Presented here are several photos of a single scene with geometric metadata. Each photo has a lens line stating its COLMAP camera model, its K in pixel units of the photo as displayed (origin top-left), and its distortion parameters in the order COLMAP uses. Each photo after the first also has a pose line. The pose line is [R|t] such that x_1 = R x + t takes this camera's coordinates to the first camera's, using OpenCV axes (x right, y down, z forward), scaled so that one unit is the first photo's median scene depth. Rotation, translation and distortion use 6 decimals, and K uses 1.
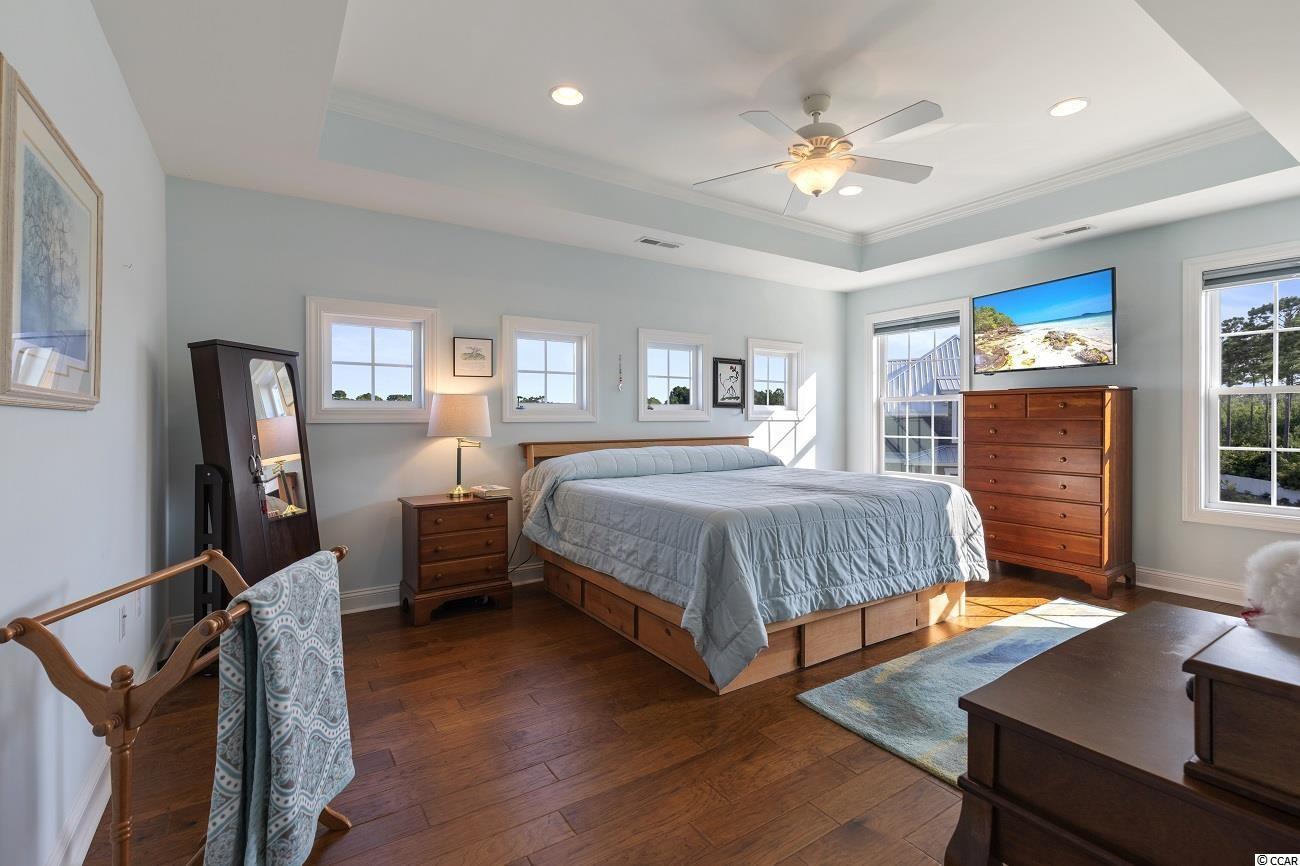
lens RADIAL K [[595.3, 0, 636.9], [0, 595.3, 424.6], [0, 0, 1]] dist [0.002546, -0.001140]
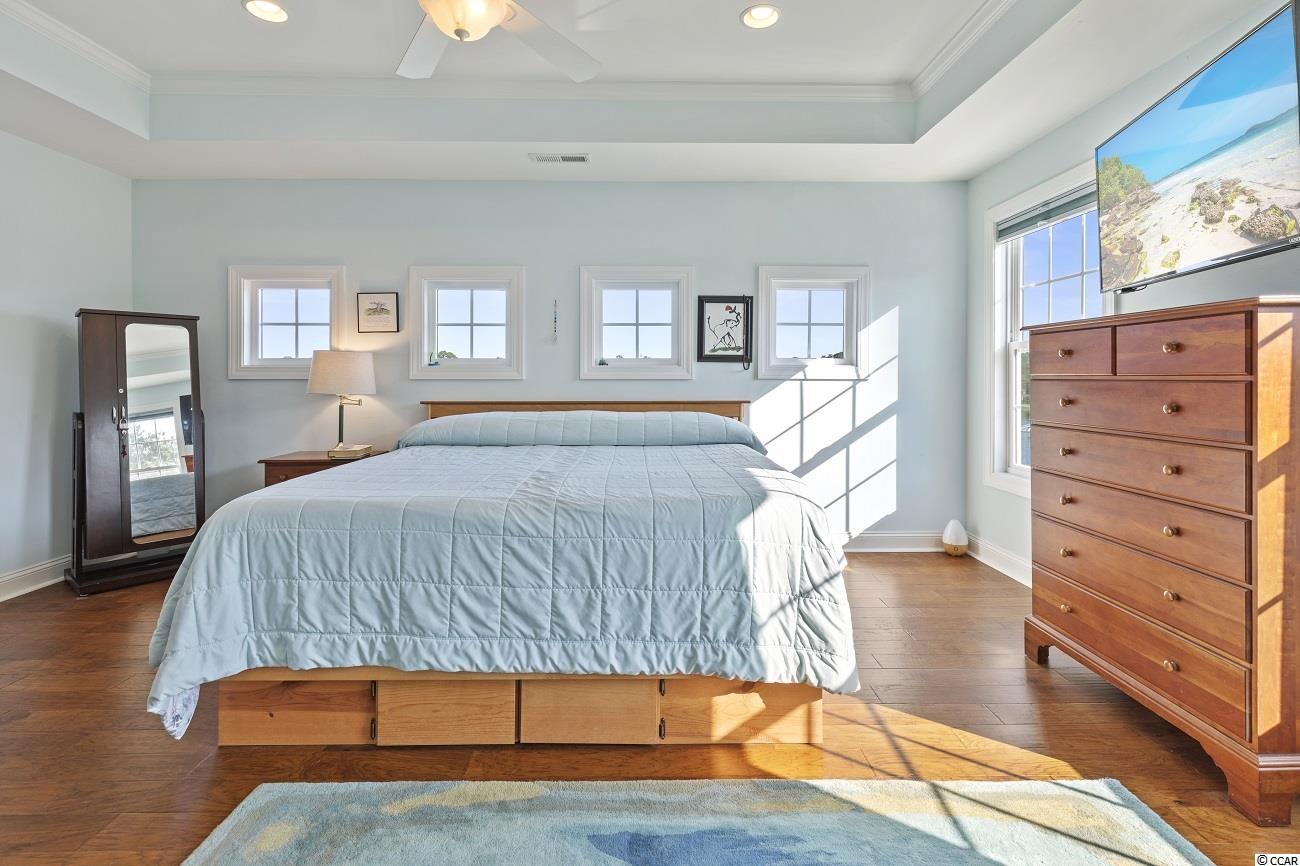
lens RADIAL K [[595.3, 0, 651.6], [0, 595.3, 386.8], [0, 0, 1]] dist [0.002546, -0.001140]
pose [[0.842607, 0.011371, -0.538408, 0.624752], [-0.007636, 0.999929, 0.009169, -0.003924], [0.538474, -0.003614, 0.842634, 0.416497]]
